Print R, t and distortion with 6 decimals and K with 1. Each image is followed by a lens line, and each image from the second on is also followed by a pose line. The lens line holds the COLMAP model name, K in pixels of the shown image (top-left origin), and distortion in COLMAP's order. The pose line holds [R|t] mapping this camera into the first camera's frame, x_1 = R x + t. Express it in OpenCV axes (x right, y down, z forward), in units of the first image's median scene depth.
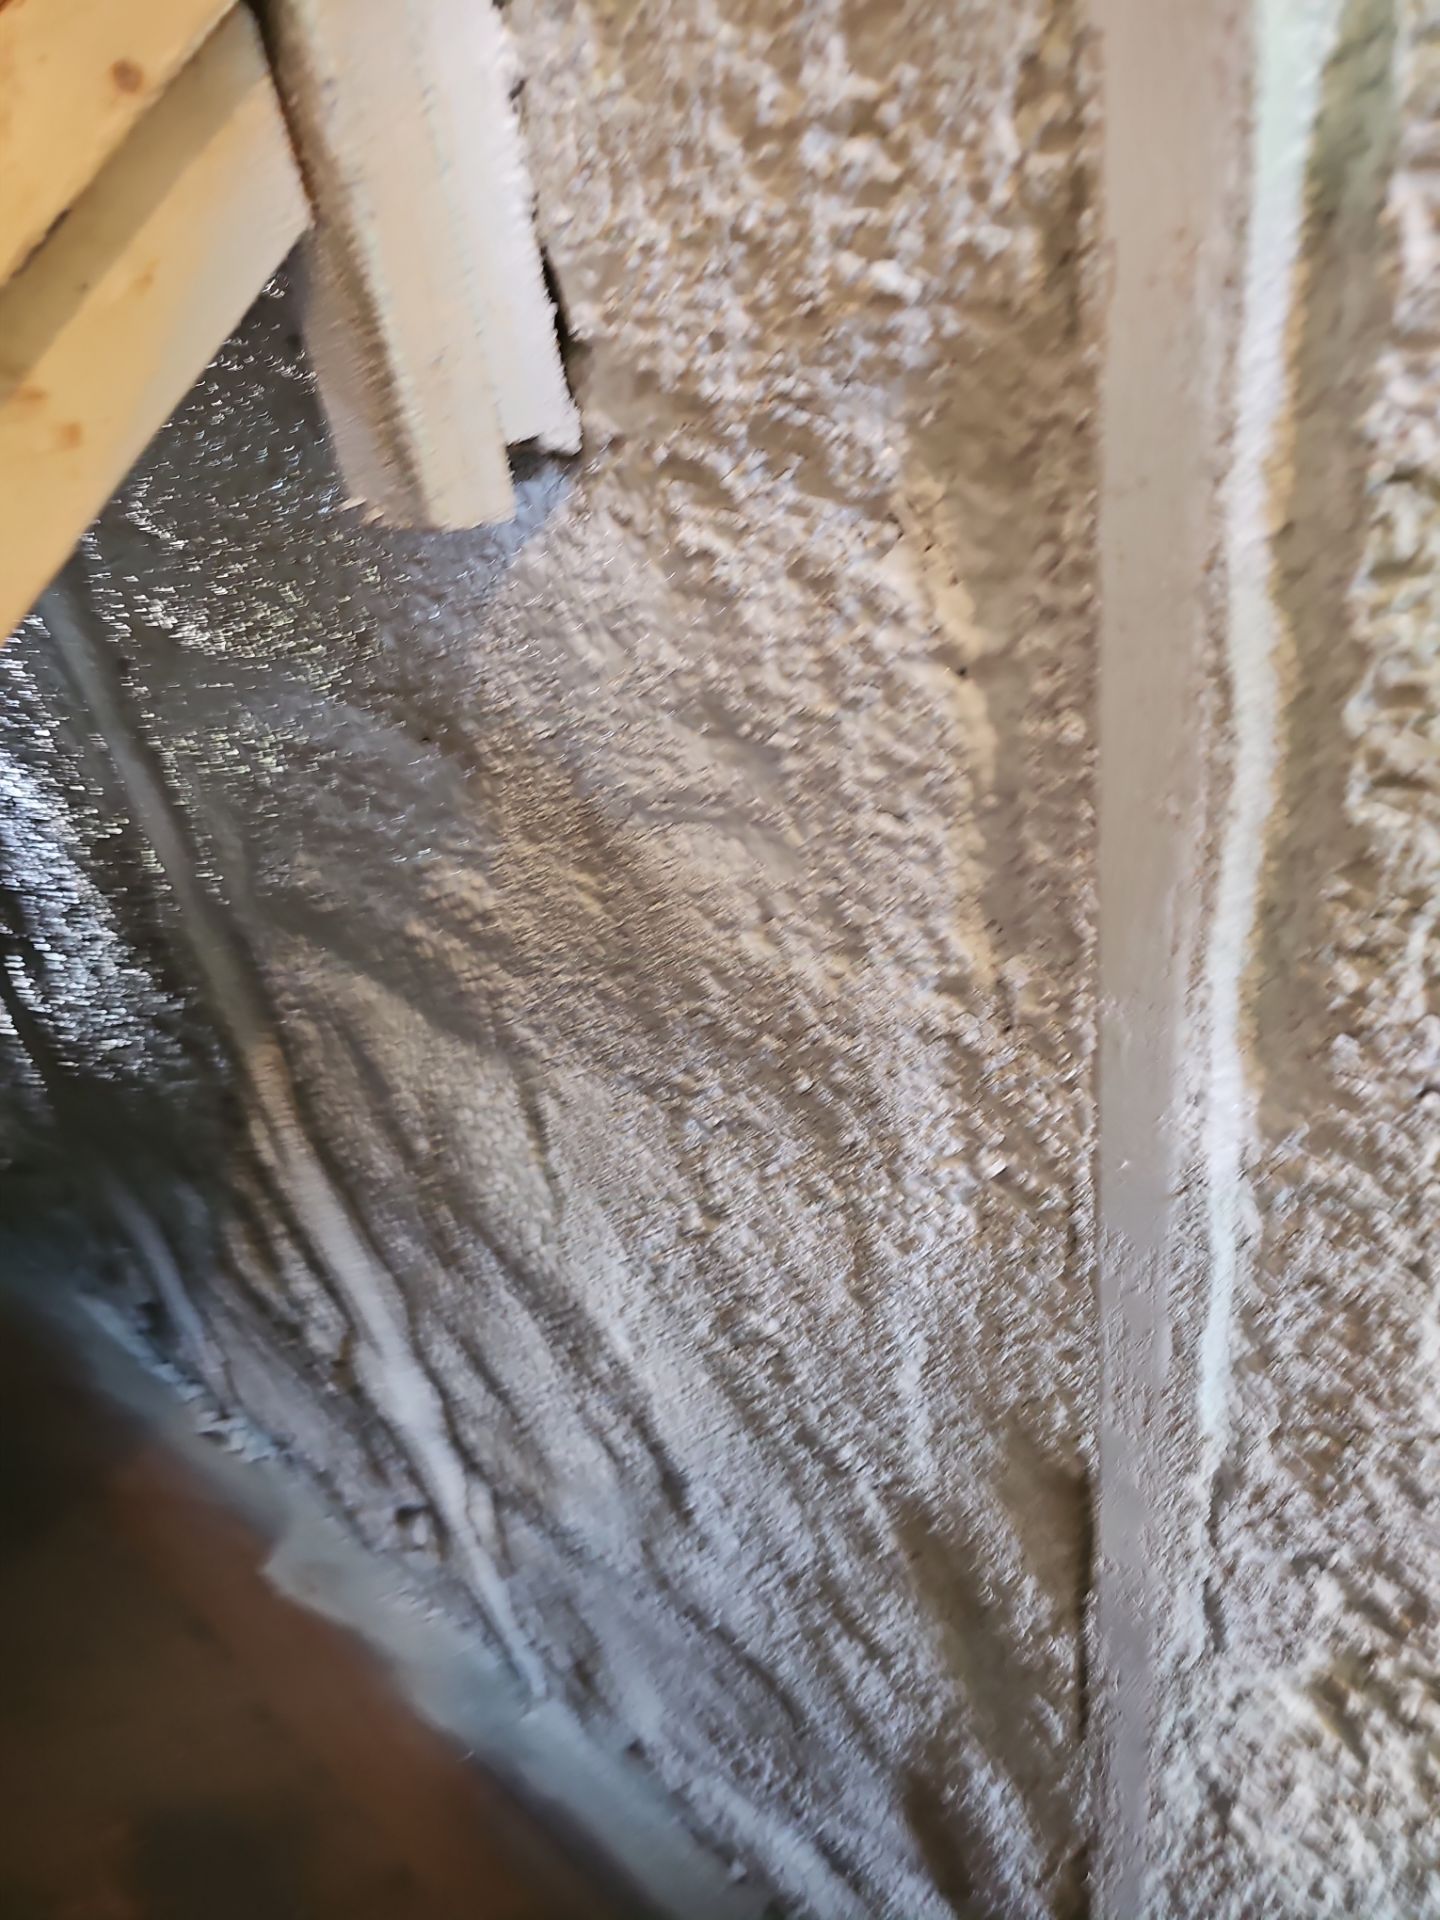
lens RADIAL K [[1253.0, 0, 720.0], [0, 1253.0, 960.0], [0, 0, 1]] dist [0.047355, -0.048882]
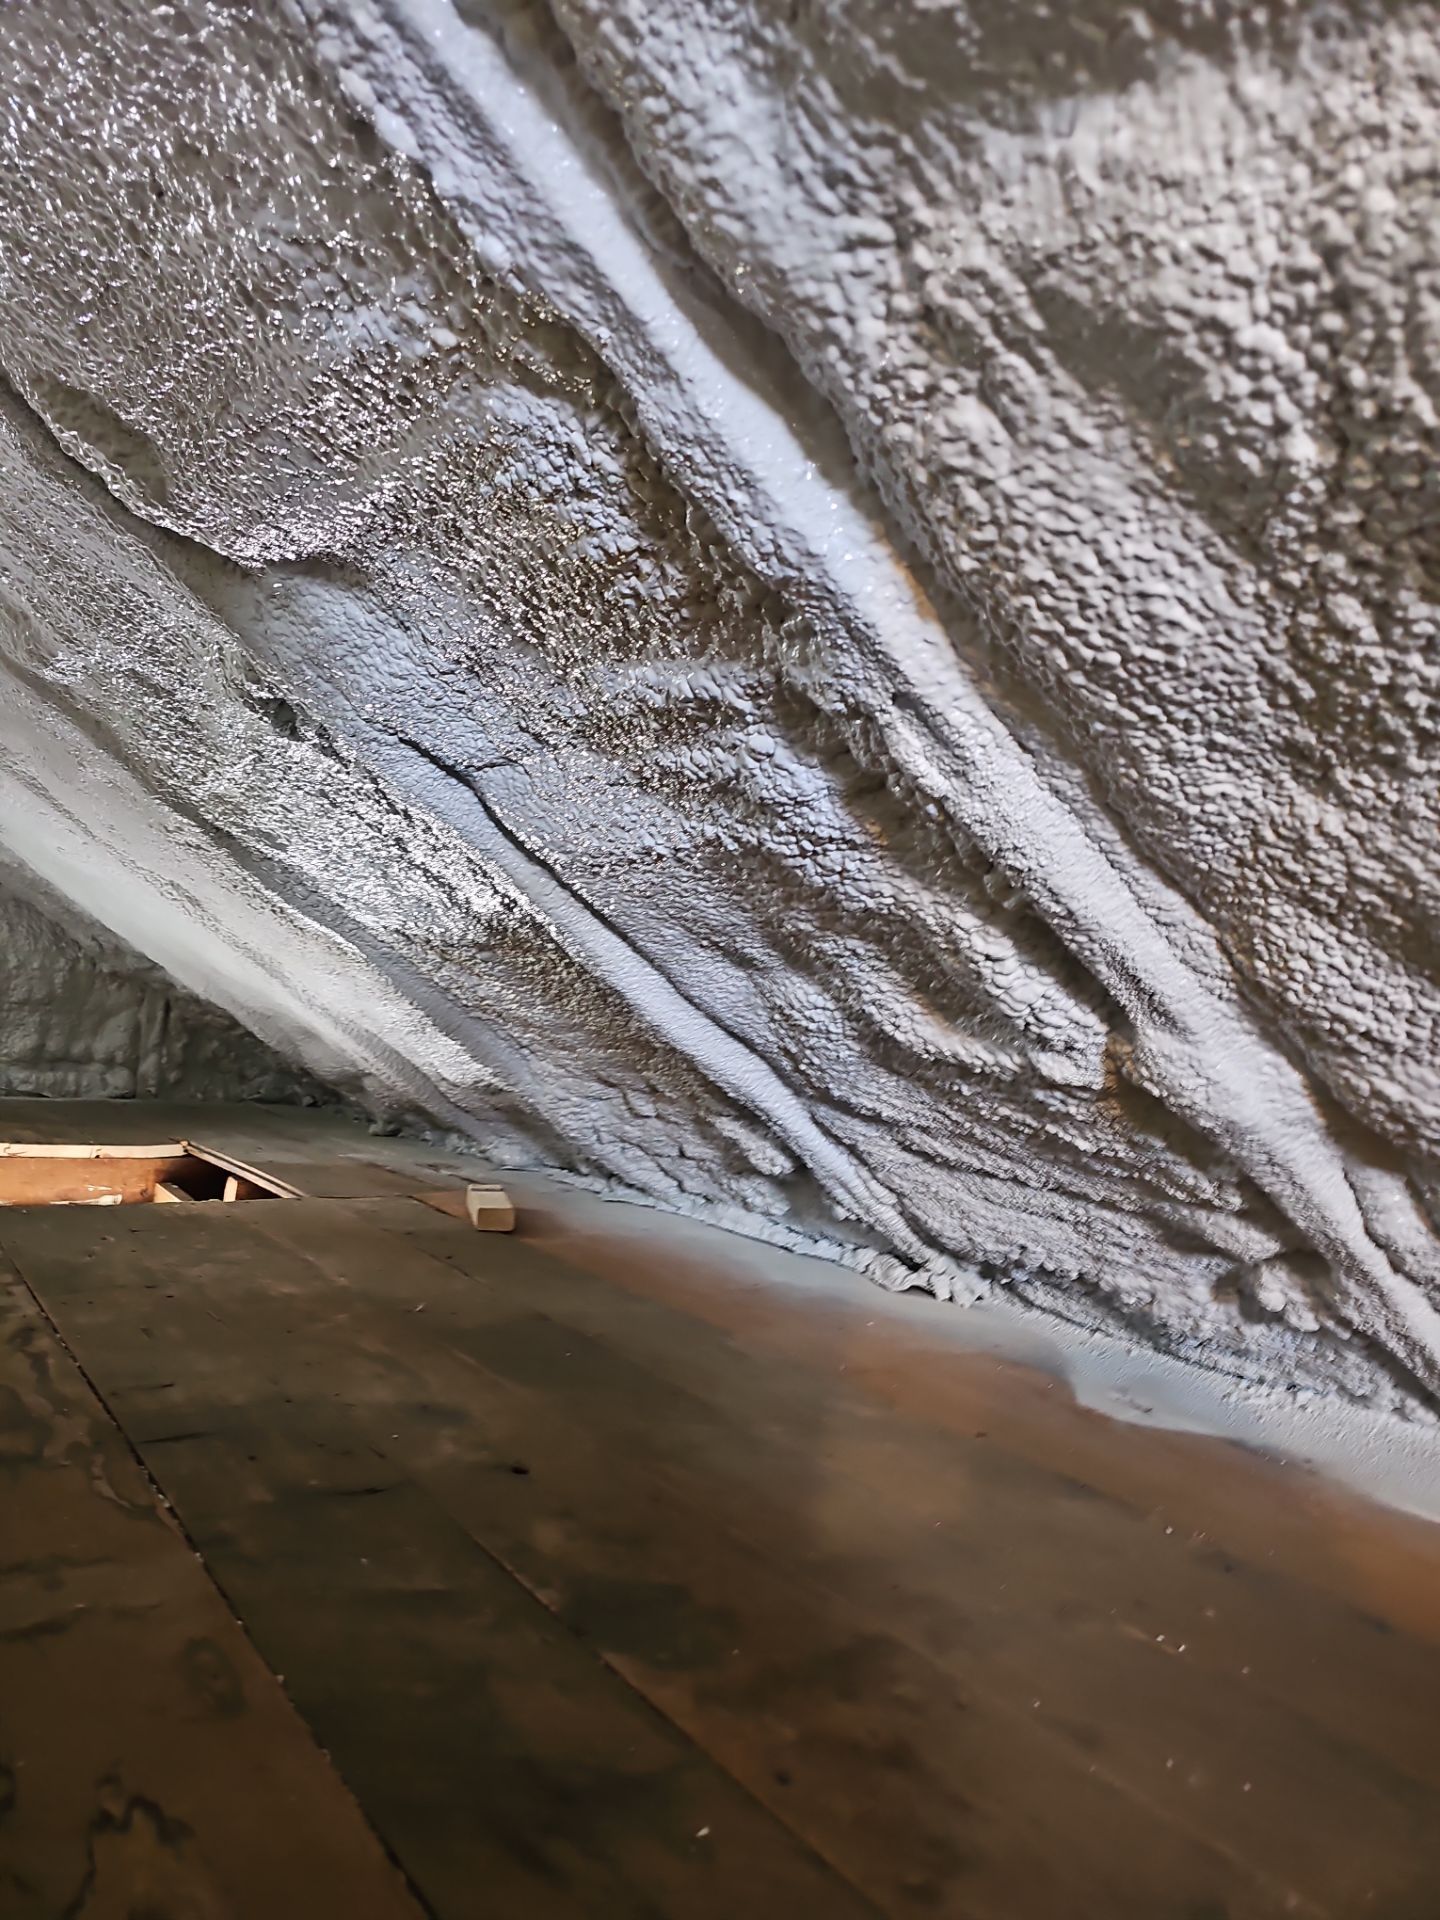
lens RADIAL K [[1253.0, 0, 720.0], [0, 1253.0, 960.0], [0, 0, 1]] dist [0.047355, -0.048882]
pose [[0.864730, -0.395137, -0.310014, -0.221755], [0.422629, 0.905982, 0.024102, 0.134939], [0.271344, -0.151862, 0.950426, 0.267189]]
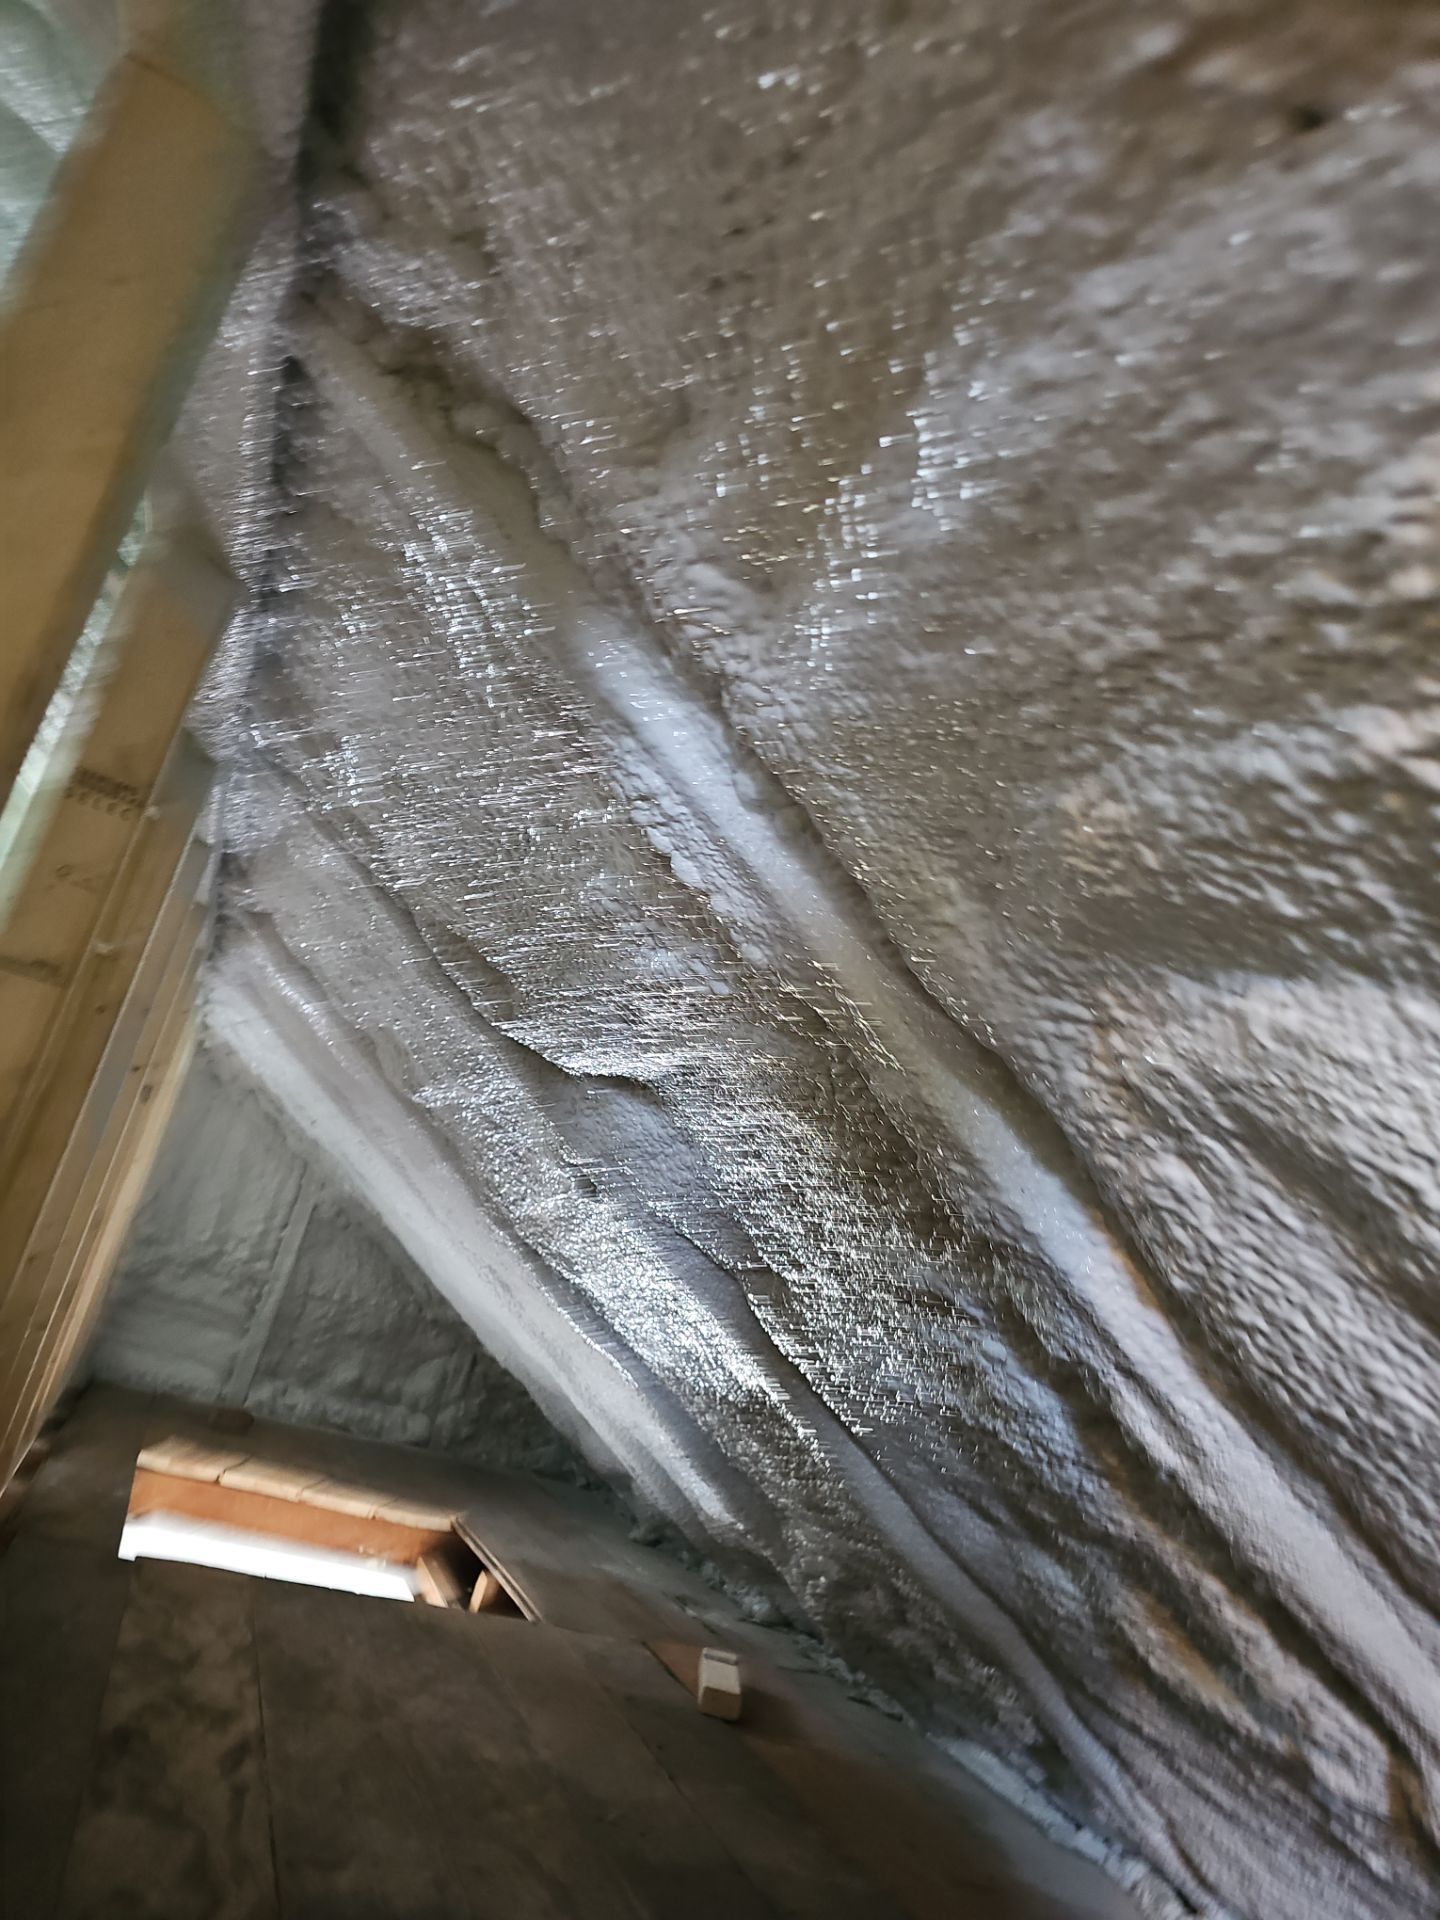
lens RADIAL K [[1253.0, 0, 720.0], [0, 1253.0, 960.0], [0, 0, 1]] dist [0.047355, -0.048882]
pose [[0.815823, -0.392045, -0.425127, -0.140668], [0.263585, 0.906414, -0.330056, 0.066769], [0.514738, 0.157210, 0.842811, 0.266894]]
